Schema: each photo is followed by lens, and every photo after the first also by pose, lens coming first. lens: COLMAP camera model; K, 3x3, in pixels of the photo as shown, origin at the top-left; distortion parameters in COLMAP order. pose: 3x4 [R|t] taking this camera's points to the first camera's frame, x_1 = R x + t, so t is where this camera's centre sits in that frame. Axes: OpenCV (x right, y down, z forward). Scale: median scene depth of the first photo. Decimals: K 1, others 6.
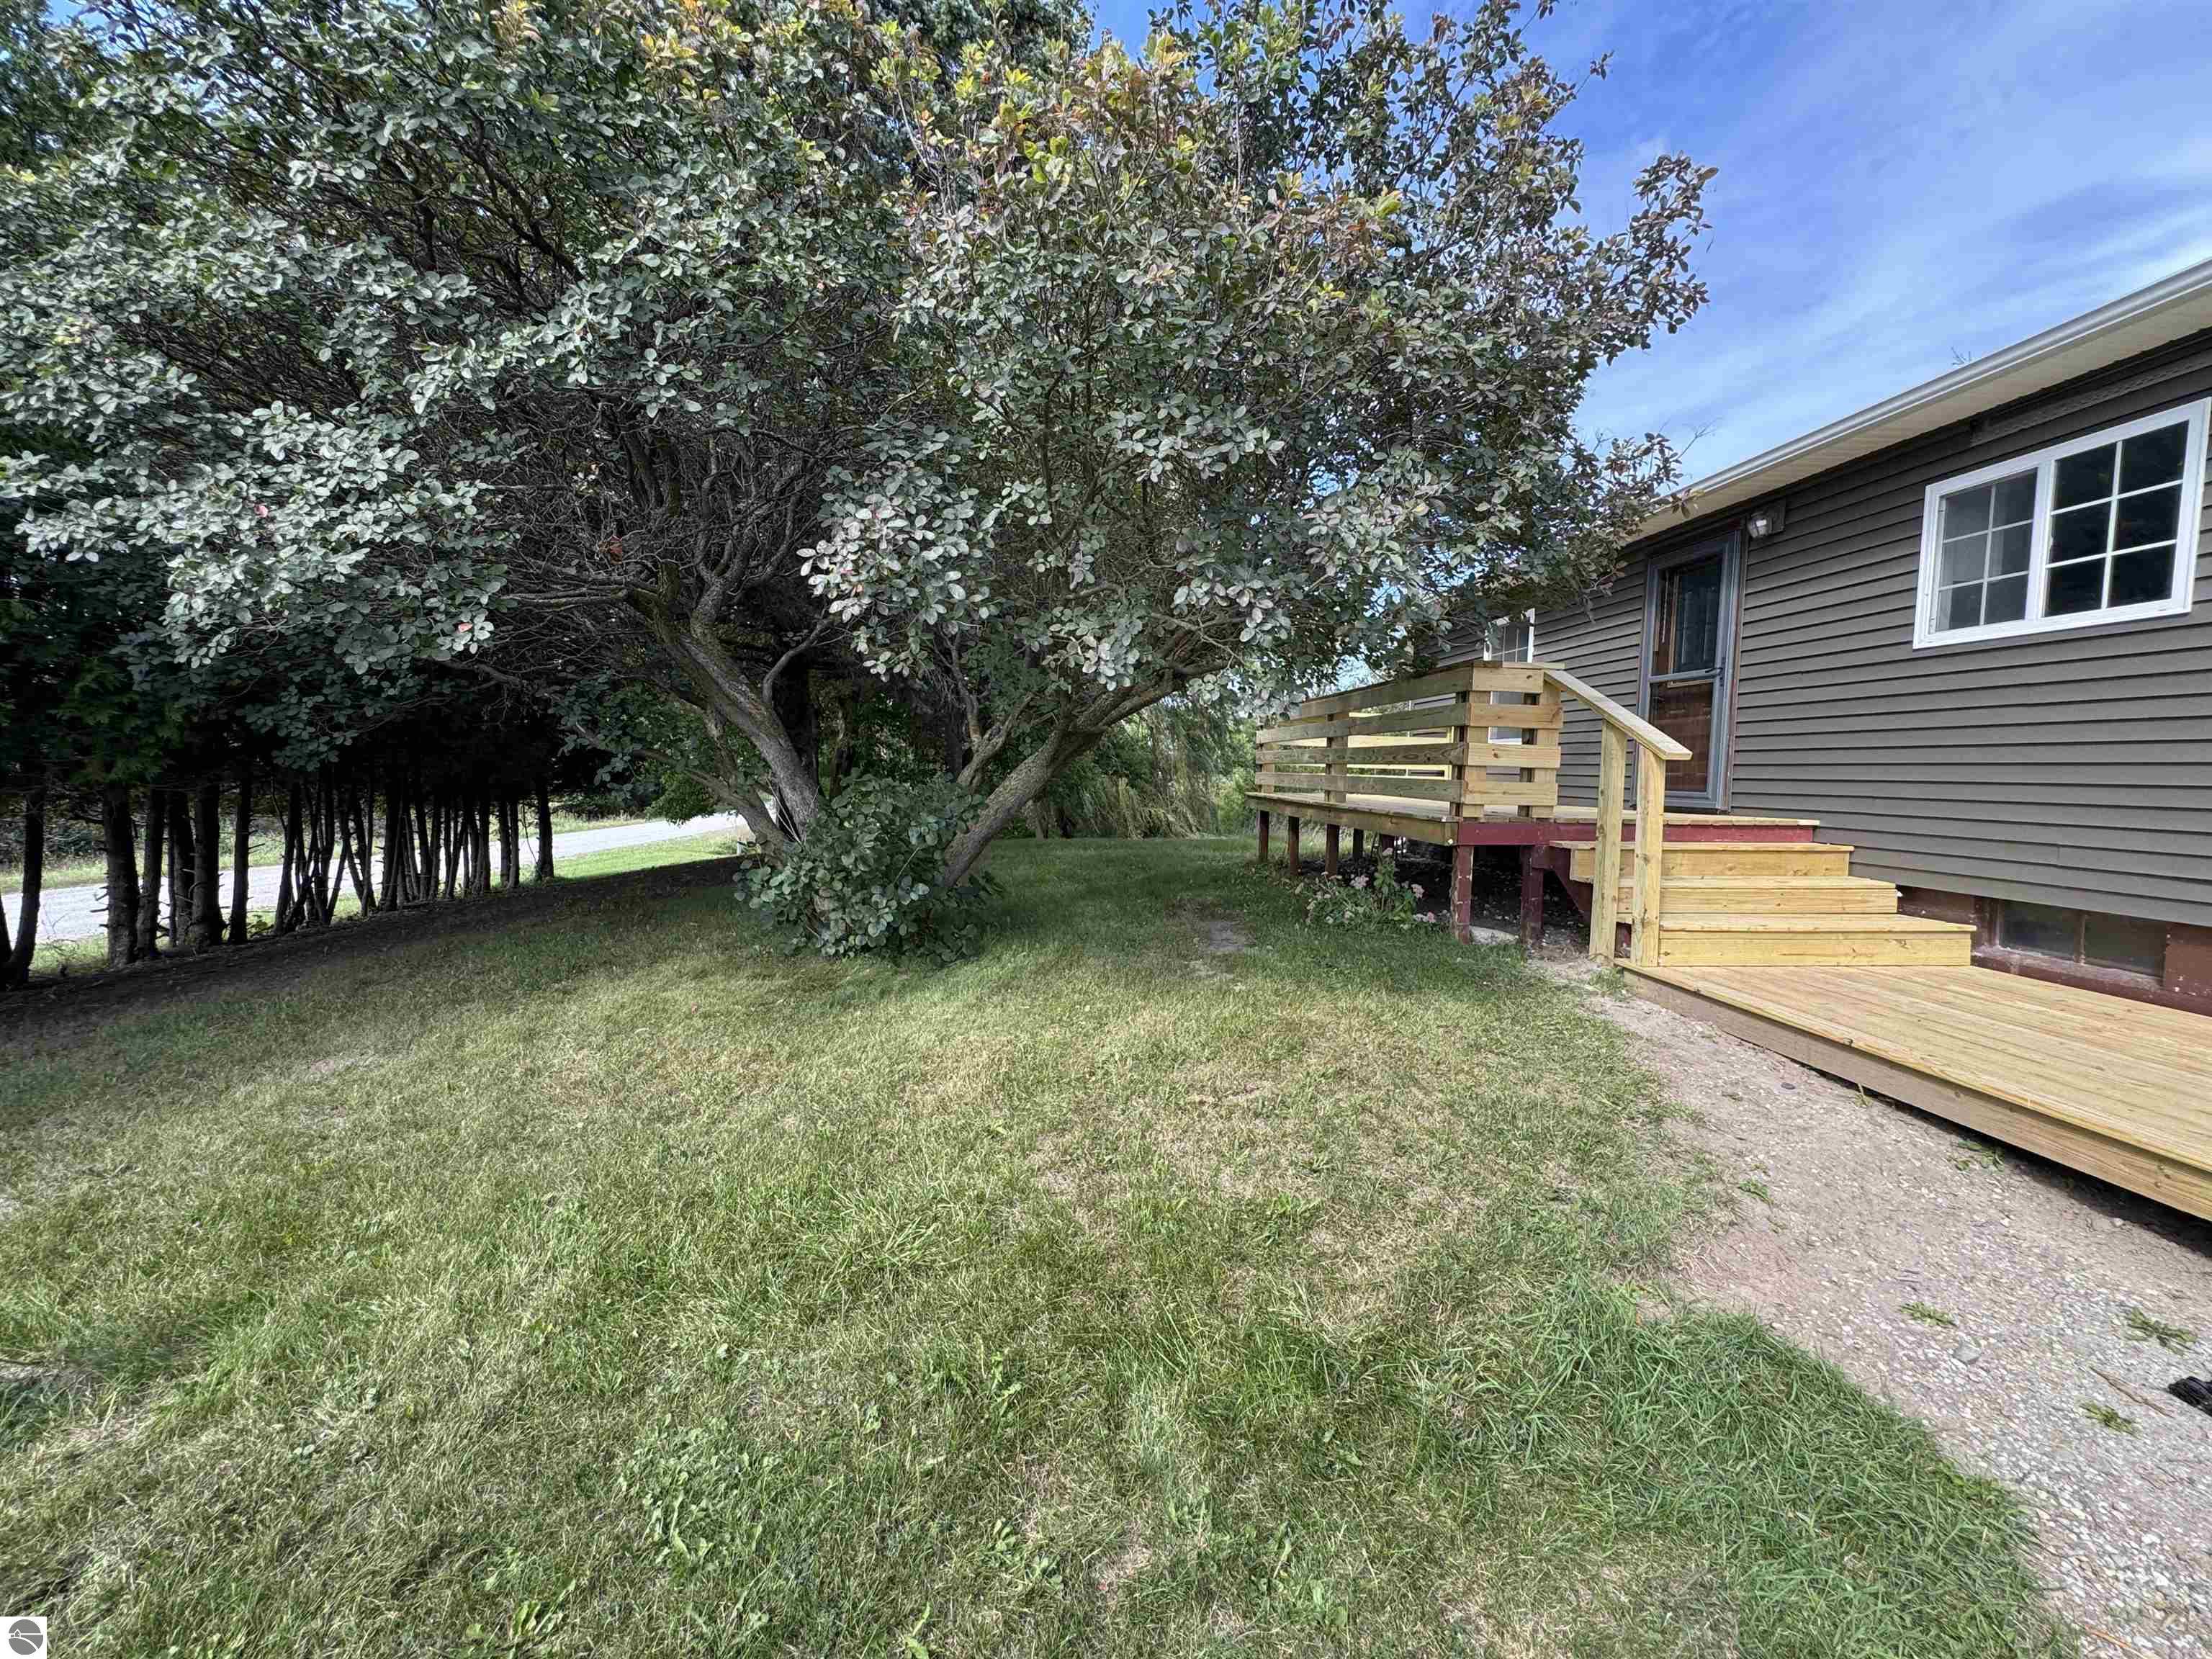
lens RADIAL K [[921.0, 0, 1108.3], [0, 921.0, 816.2], [0, 0, 1]] dist [0.014402, 0.000057]
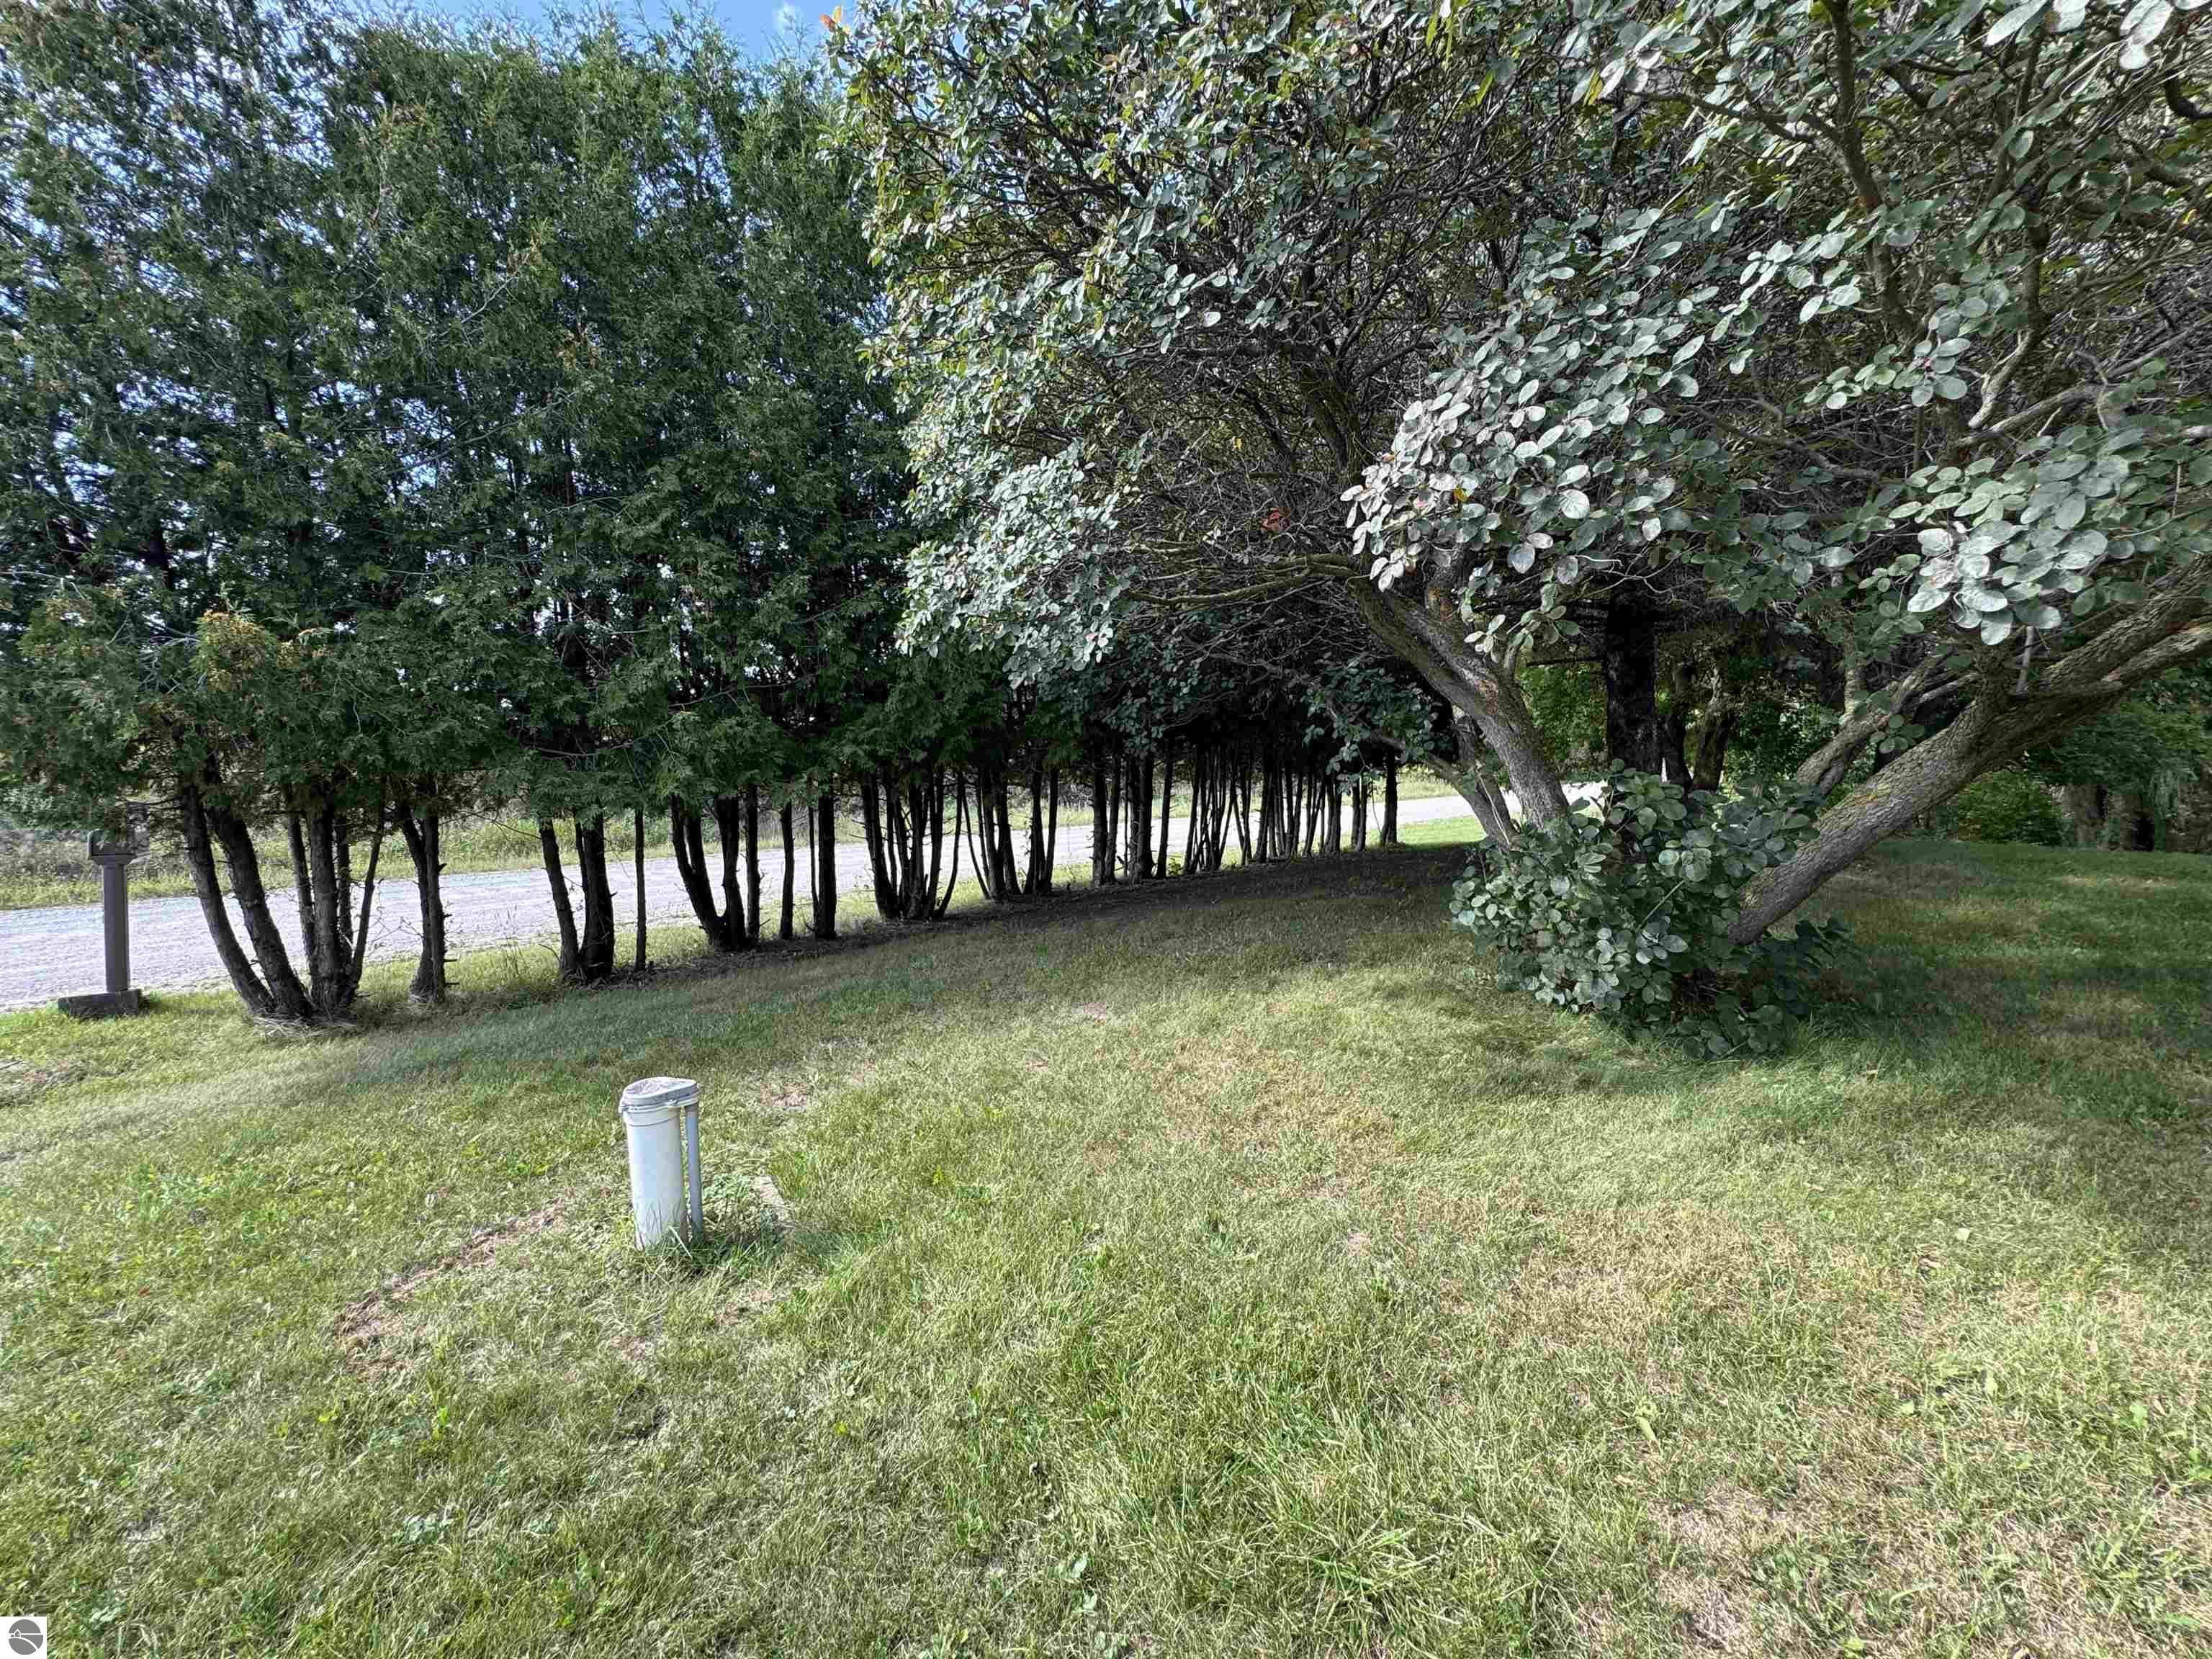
lens RADIAL K [[921.0, 0, 1108.3], [0, 921.0, 816.2], [0, 0, 1]] dist [0.014402, 0.000057]
pose [[0.618400, 0.066383, -0.783054, 0.069094], [-0.034382, 0.997757, 0.057432, -0.039128], [0.785111, -0.008593, 0.619296, 0.230804]]
